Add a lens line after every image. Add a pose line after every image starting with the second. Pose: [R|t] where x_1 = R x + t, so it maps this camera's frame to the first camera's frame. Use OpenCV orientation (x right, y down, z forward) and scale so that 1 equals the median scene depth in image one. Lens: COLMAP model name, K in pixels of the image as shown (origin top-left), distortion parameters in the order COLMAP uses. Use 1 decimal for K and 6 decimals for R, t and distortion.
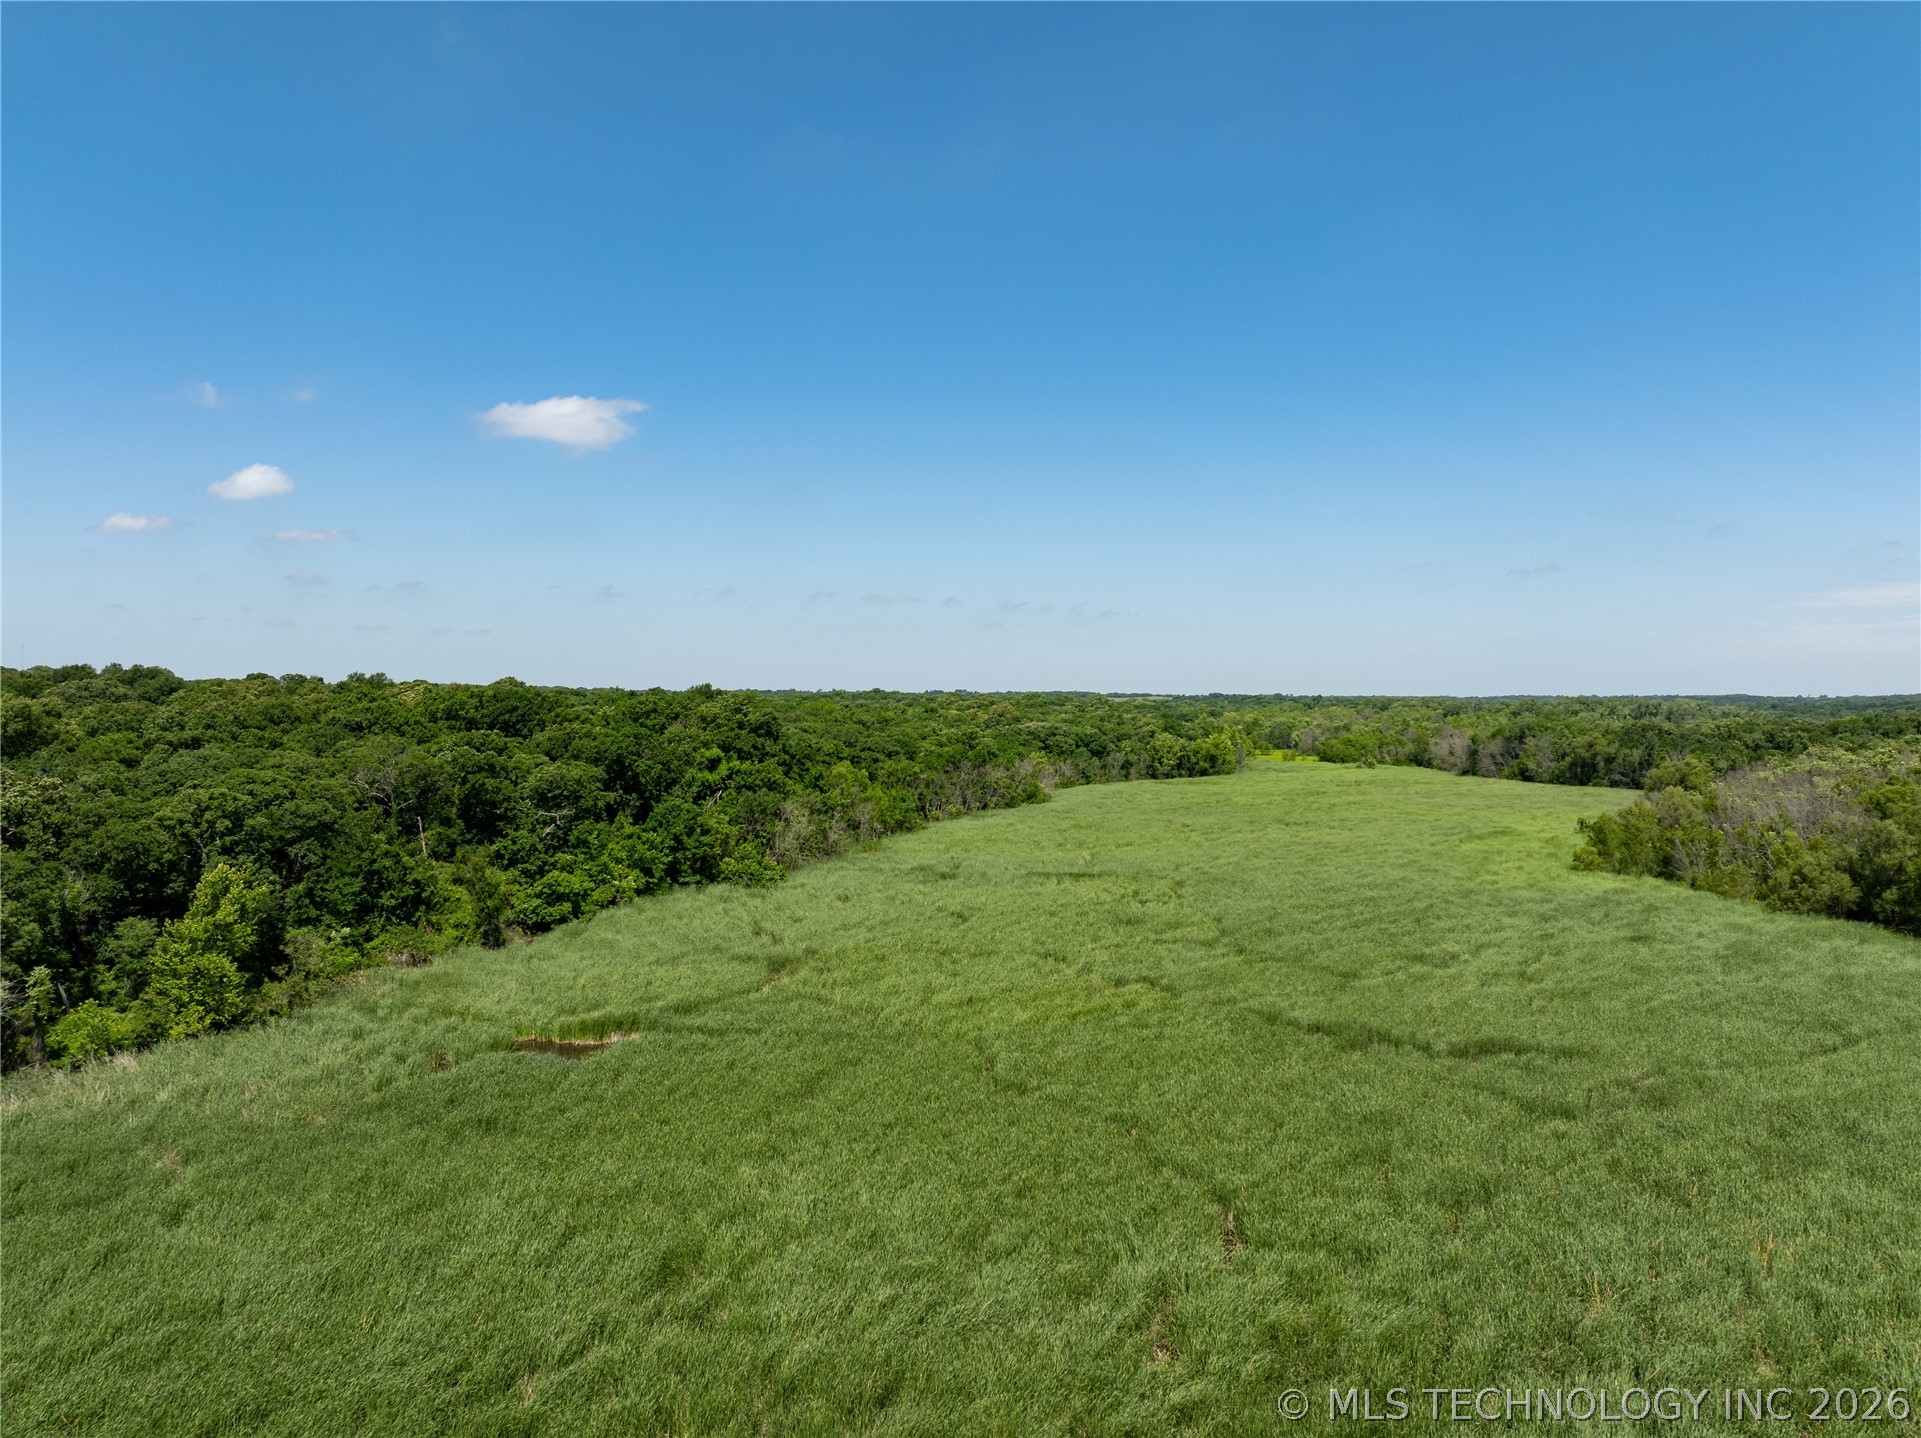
lens RADIAL K [[1368.1, 0, 954.4], [0, 1368.1, 710.7], [0, 0, 1]] dist [-0.028162, 0.011209]
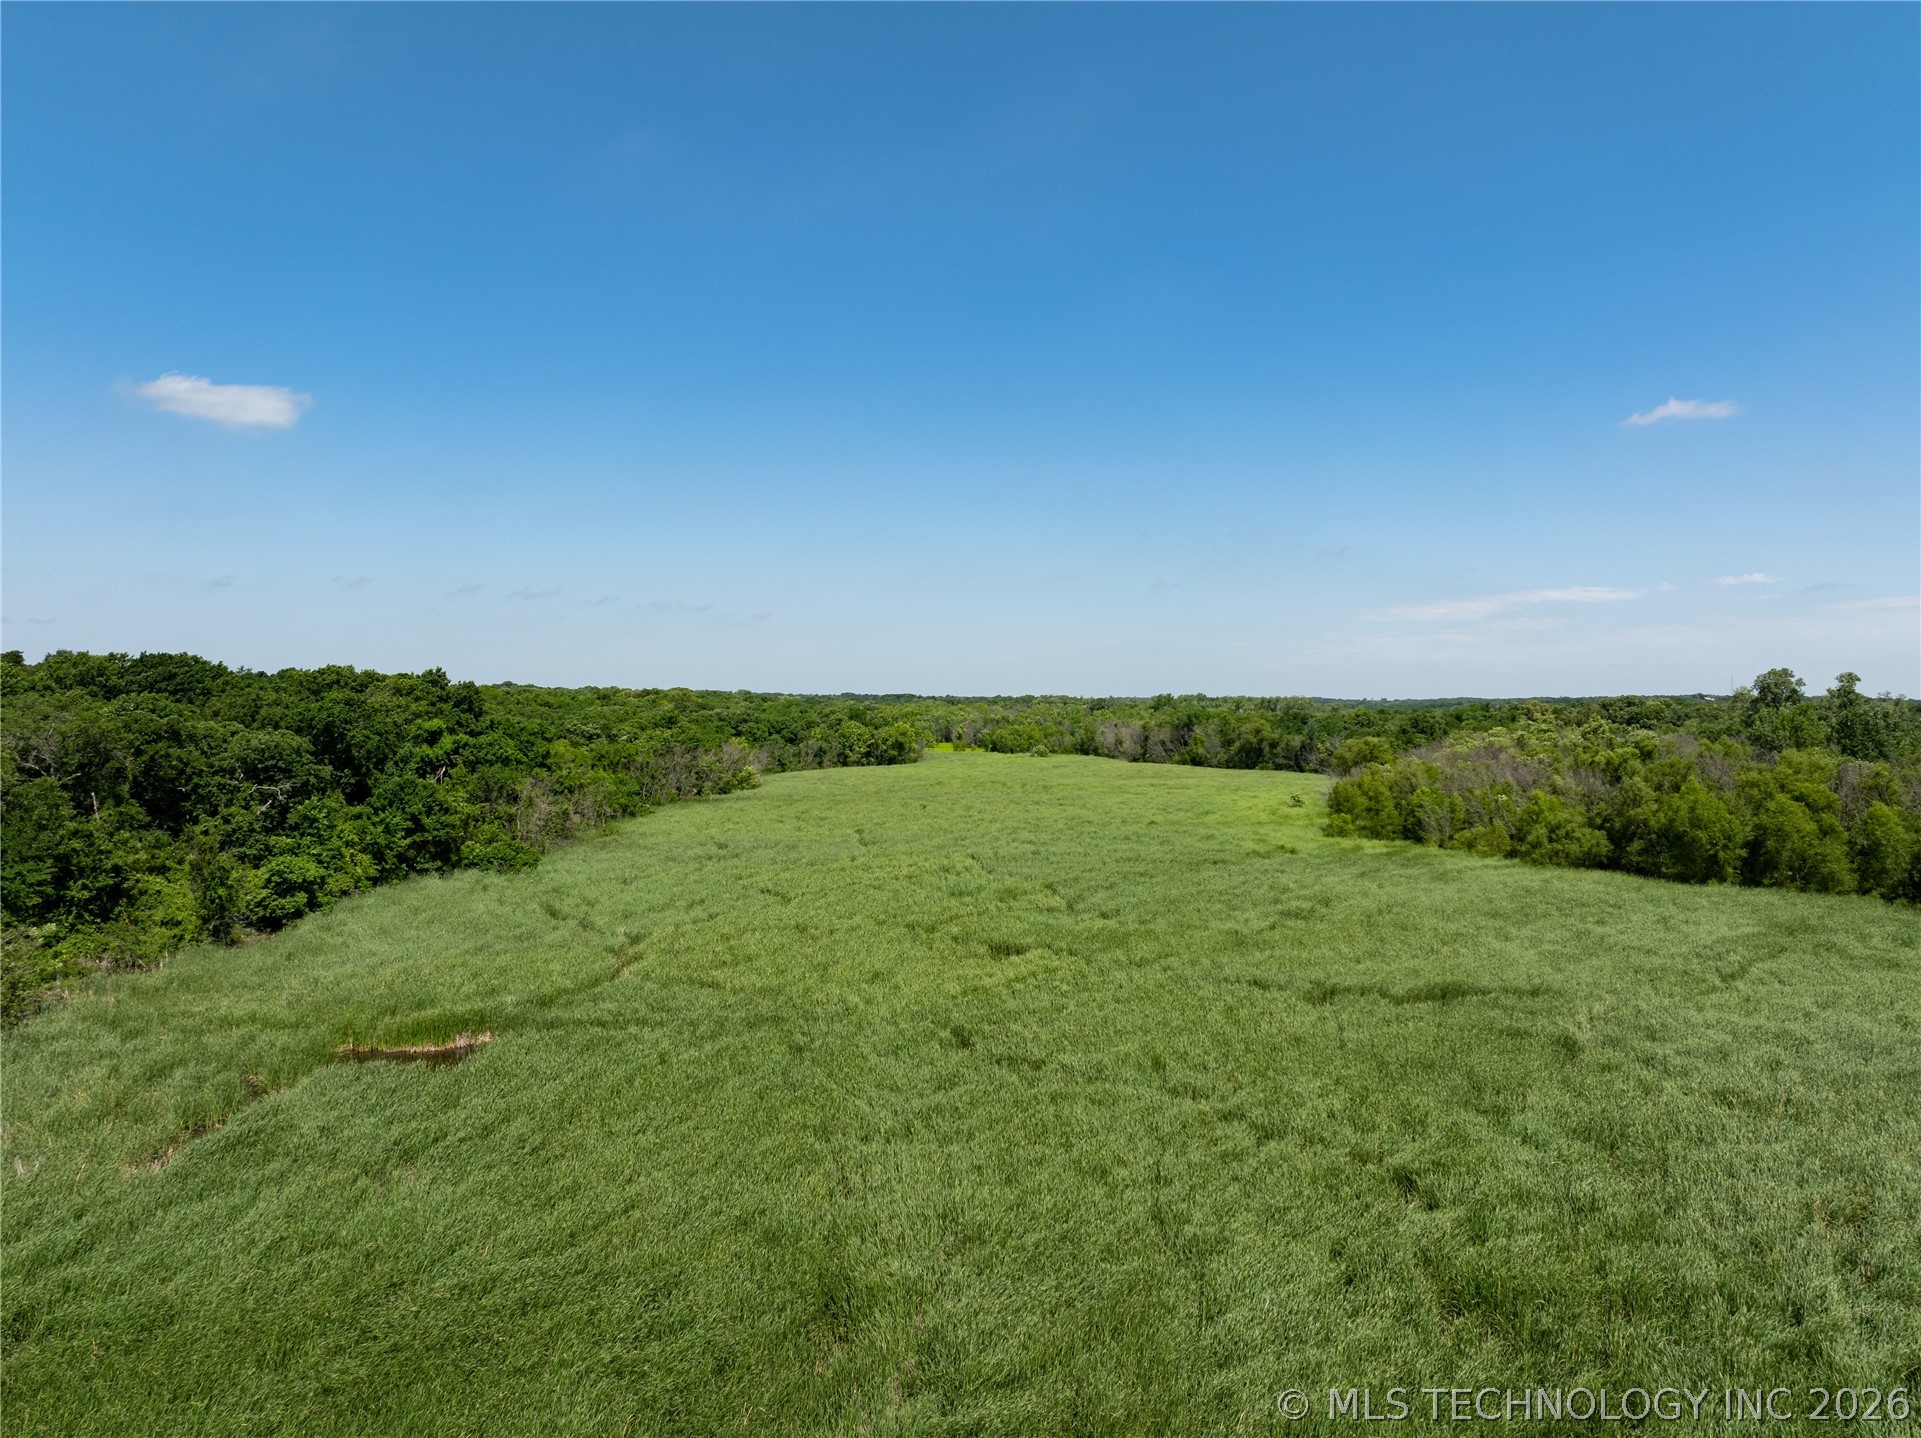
lens RADIAL K [[1368.1, 0, 963.3], [0, 1368.1, 730.6], [0, 0, 1]] dist [-0.028162, 0.011209]
pose [[0.961061, 0.000108, 0.276337, -0.096302], [-0.003928, 0.999904, 0.013269, 0.022921], [-0.276309, -0.013838, 0.960969, 0.074973]]
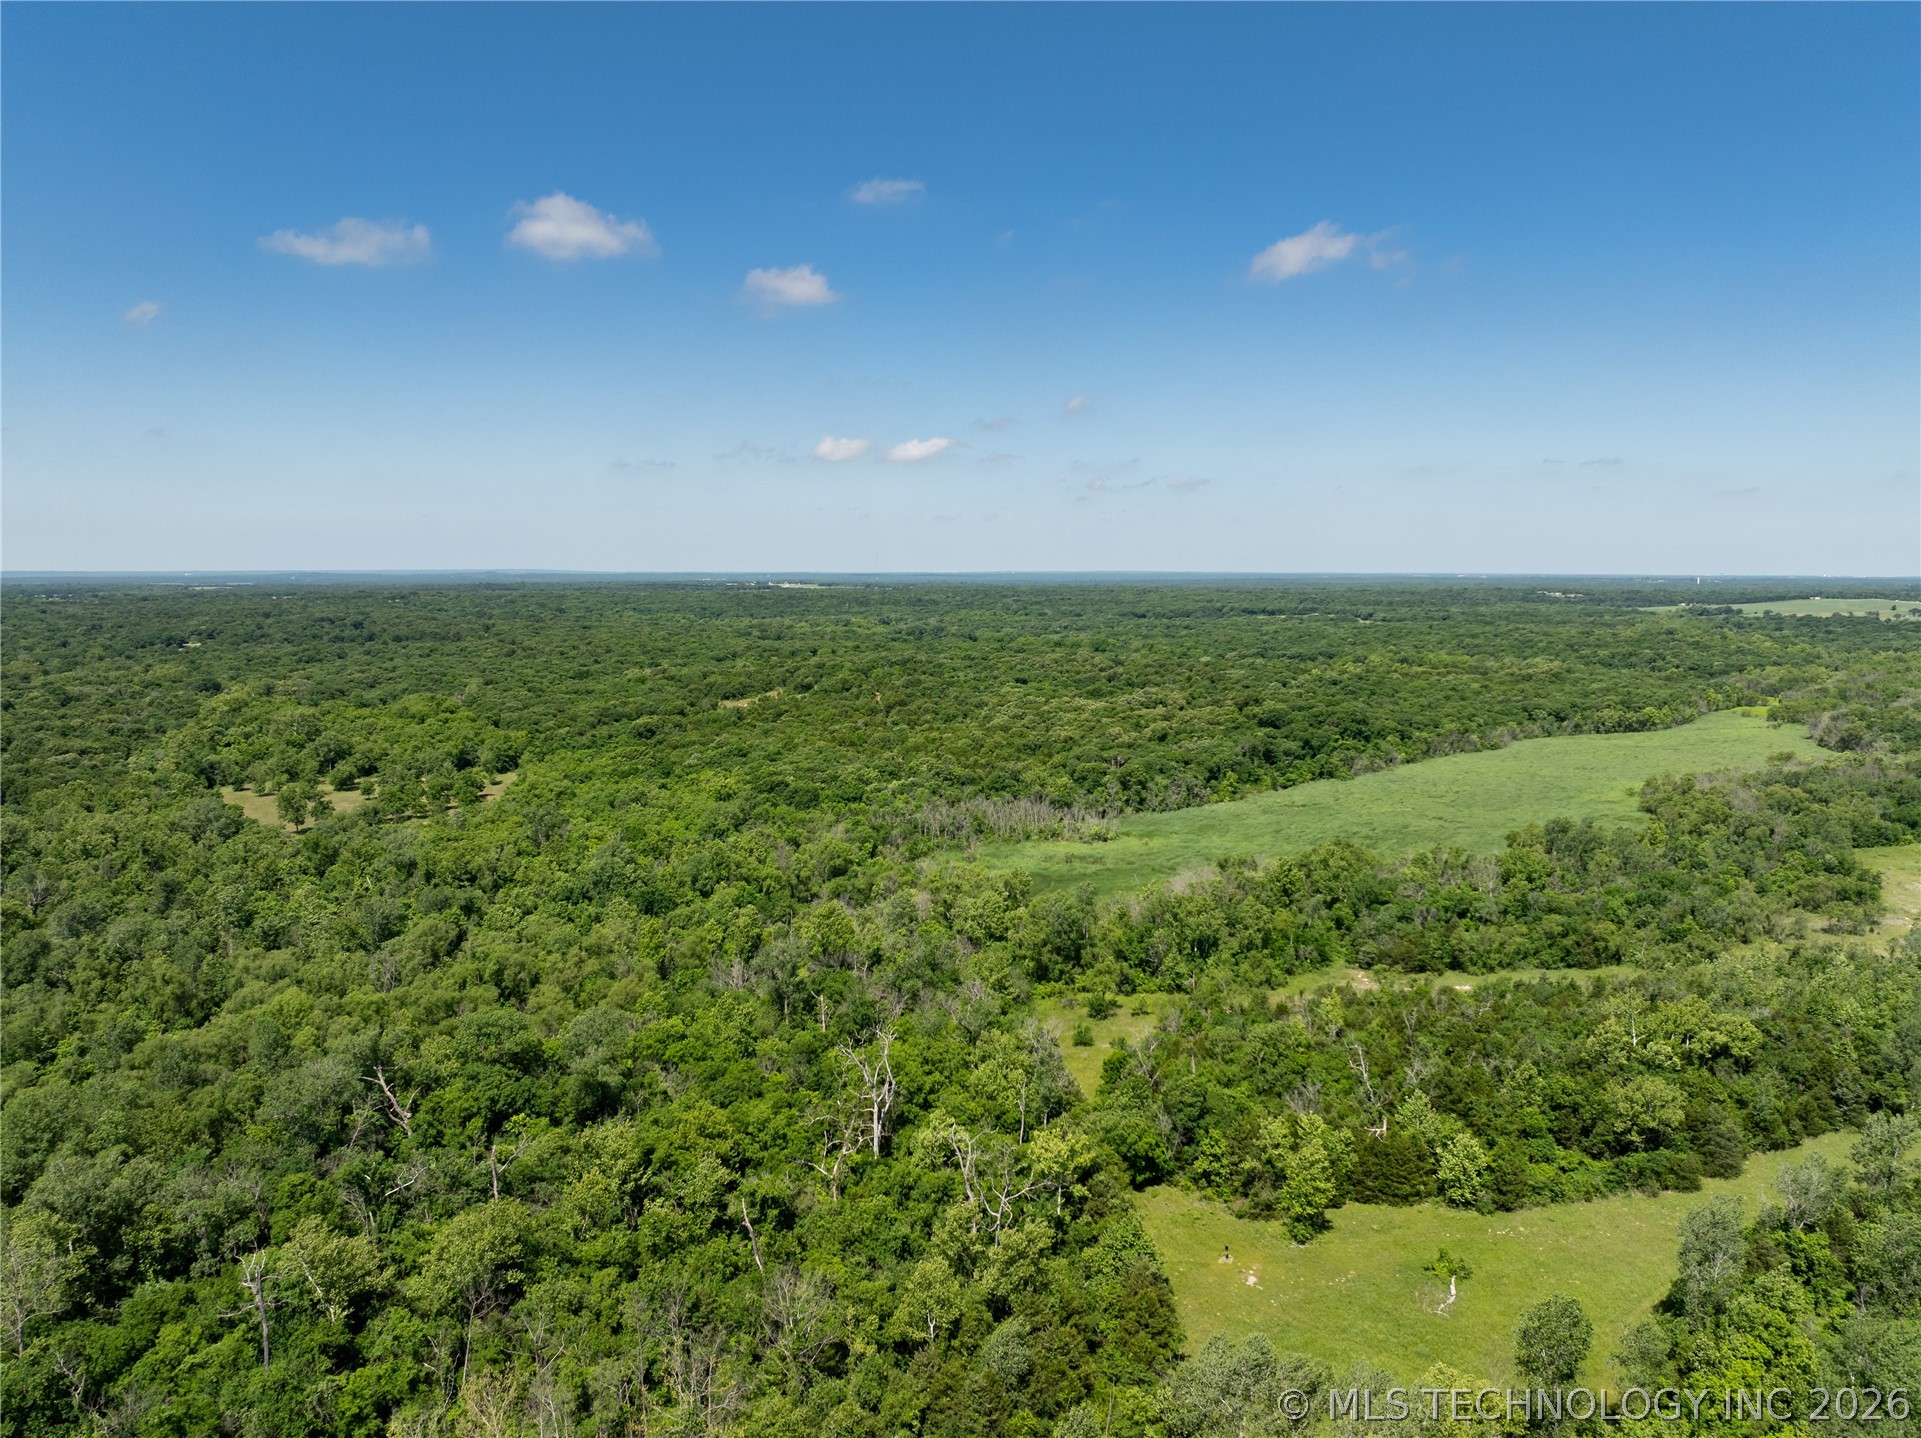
lens RADIAL K [[1368.1, 0, 954.3], [0, 1368.1, 718.8], [0, 0, 1]] dist [-0.028162, 0.011209]
pose [[0.876528, 0.043611, -0.479371, 0.583191], [0.003004, 0.995372, 0.096046, -0.330400], [0.481341, -0.085628, 0.872341, -2.266846]]
